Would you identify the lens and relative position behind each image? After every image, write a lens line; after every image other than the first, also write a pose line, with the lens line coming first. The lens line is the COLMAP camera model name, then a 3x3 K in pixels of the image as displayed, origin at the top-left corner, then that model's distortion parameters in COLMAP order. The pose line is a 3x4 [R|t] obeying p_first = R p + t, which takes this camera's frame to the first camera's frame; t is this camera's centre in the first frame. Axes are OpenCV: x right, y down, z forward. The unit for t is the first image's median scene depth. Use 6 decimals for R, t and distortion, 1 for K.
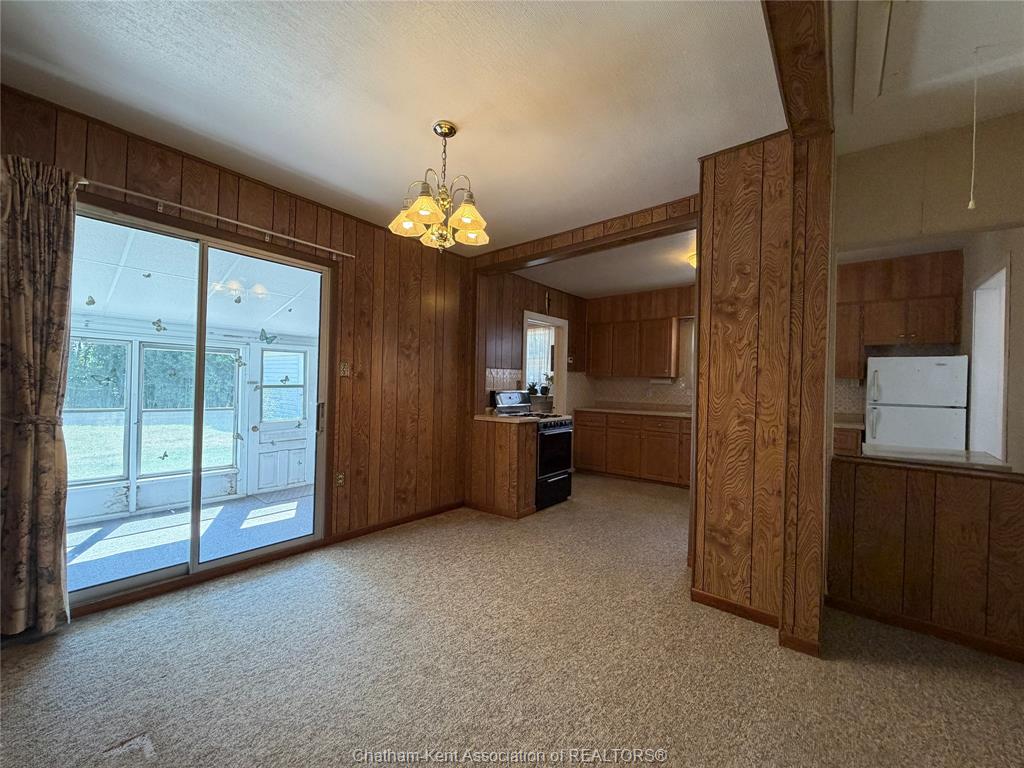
lens RADIAL K [[409.8, 0, 512.0], [0, 409.8, 384.0], [0, 0, 1]] dist [-0.000530, -0.000093]
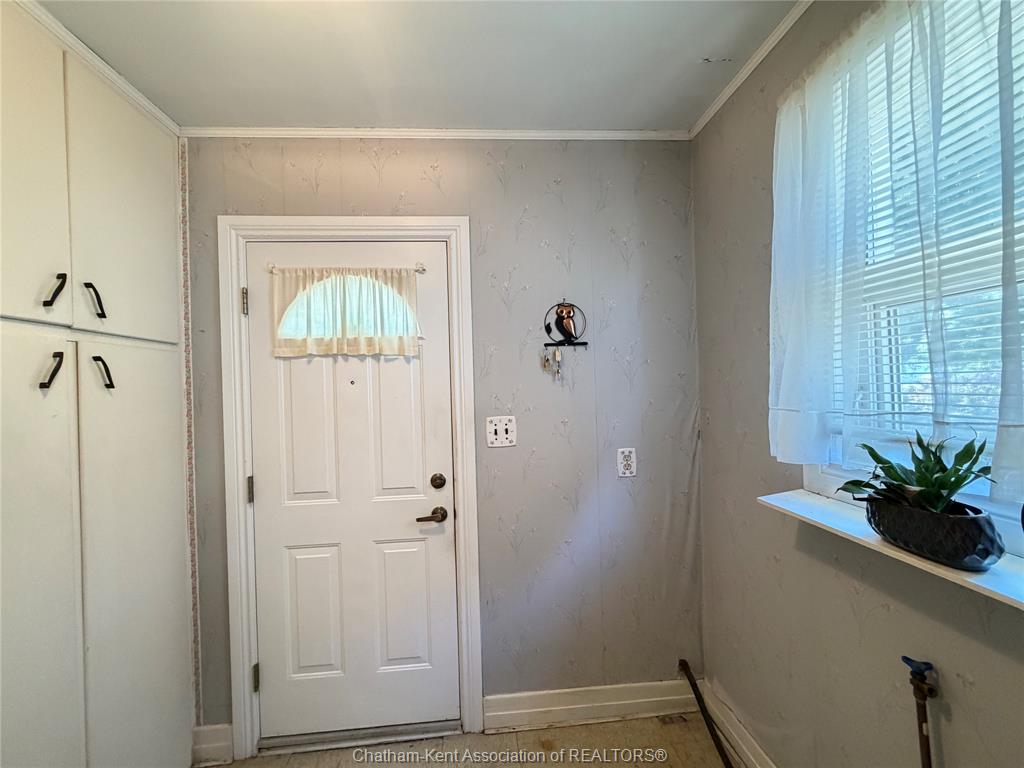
lens RADIAL K [[409.8, 0, 512.0], [0, 409.8, 384.0], [0, 0, 1]] dist [-0.000530, -0.000093]
pose [[0.682236, -0.037458, -0.730171, 0.074688], [0.040682, 0.999084, -0.013242, -0.031317], [0.729999, -0.020670, 0.683136, 1.107569]]
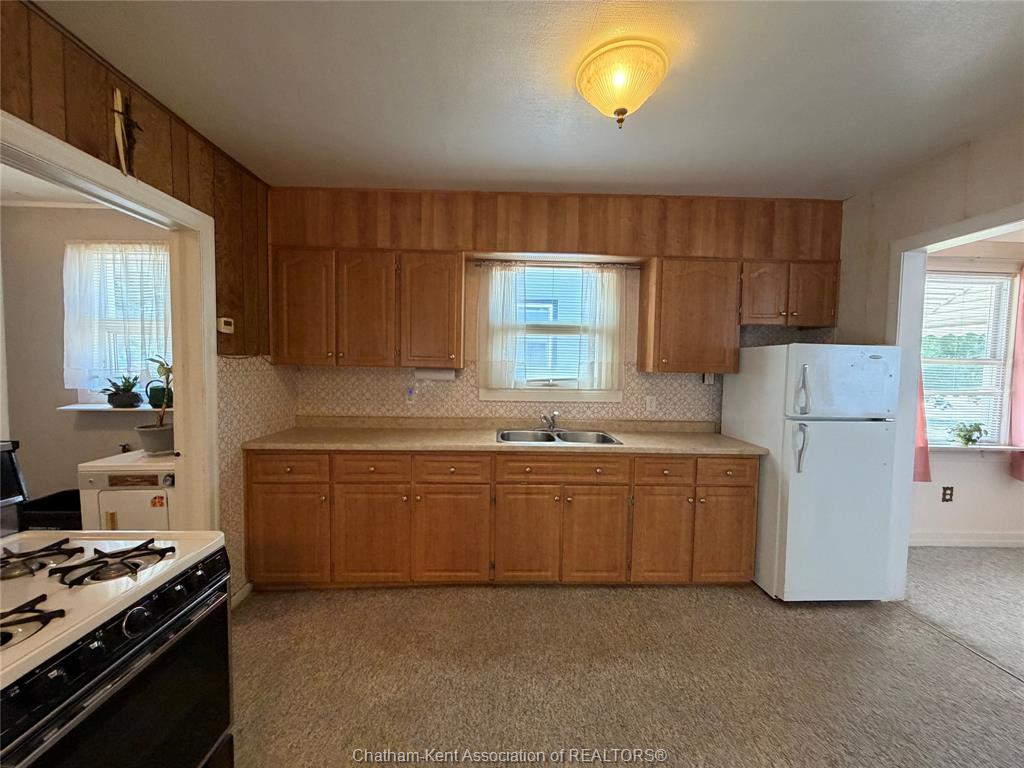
lens RADIAL K [[409.8, 0, 512.0], [0, 409.8, 384.0], [0, 0, 1]] dist [-0.000530, -0.000093]
pose [[0.753457, -0.037533, 0.656425, 0.097426], [0.000417, 0.998396, 0.056607, -0.026880], [-0.657497, -0.042377, 0.752265, 0.573303]]
